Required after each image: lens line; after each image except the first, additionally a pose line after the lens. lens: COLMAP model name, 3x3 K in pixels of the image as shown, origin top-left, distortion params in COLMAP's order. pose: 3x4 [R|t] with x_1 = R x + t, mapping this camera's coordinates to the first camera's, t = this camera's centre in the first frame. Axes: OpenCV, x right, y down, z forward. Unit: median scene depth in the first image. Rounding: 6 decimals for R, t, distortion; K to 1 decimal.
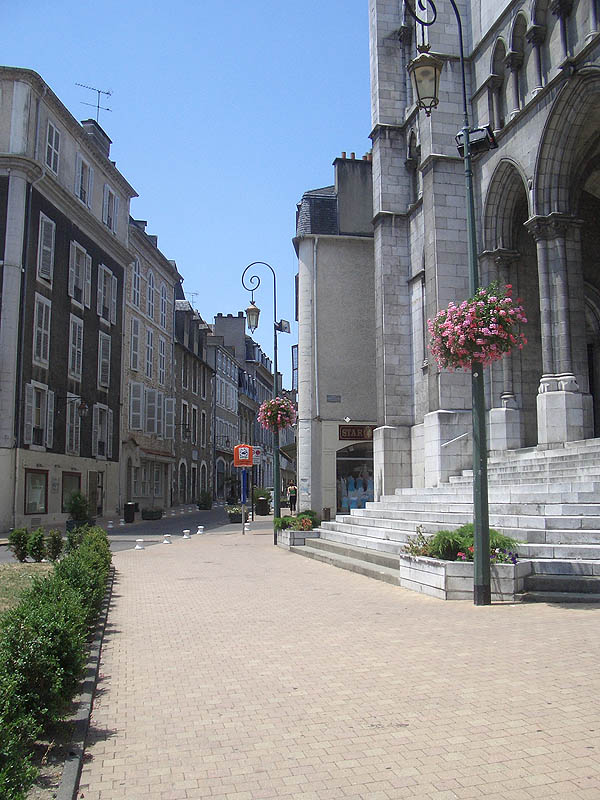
lens RADIAL K [[806.0, 0, 300.0], [0, 806.0, 400.0], [0, 0, 1]] dist [-0.248805, 0.313898]
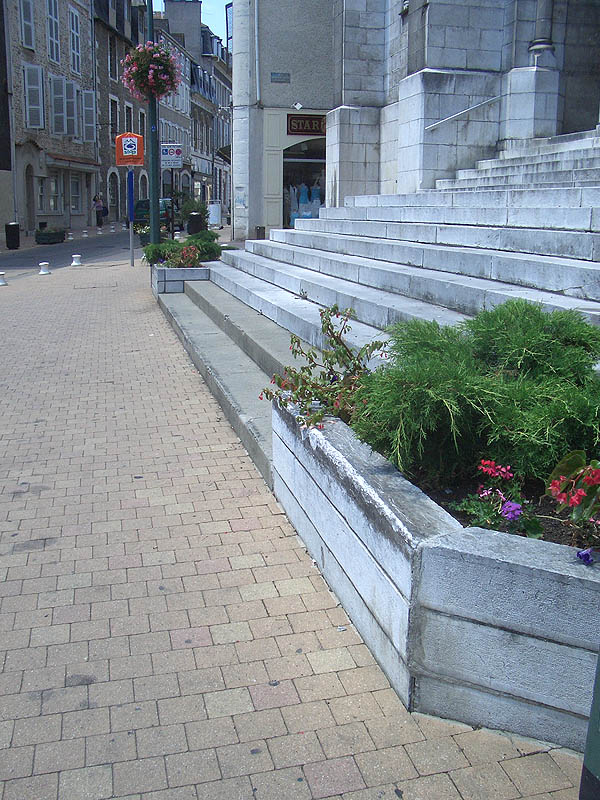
lens RADIAL K [[806.0, 0, 300.0], [0, 806.0, 400.0], [0, 0, 1]] dist [-0.248805, 0.313898]
pose [[0.999692, 0.000731, 0.024793, 0.053419], [-0.009207, 0.939092, 0.343541, 0.038083], [-0.023032, -0.343664, 0.938810, 0.296820]]
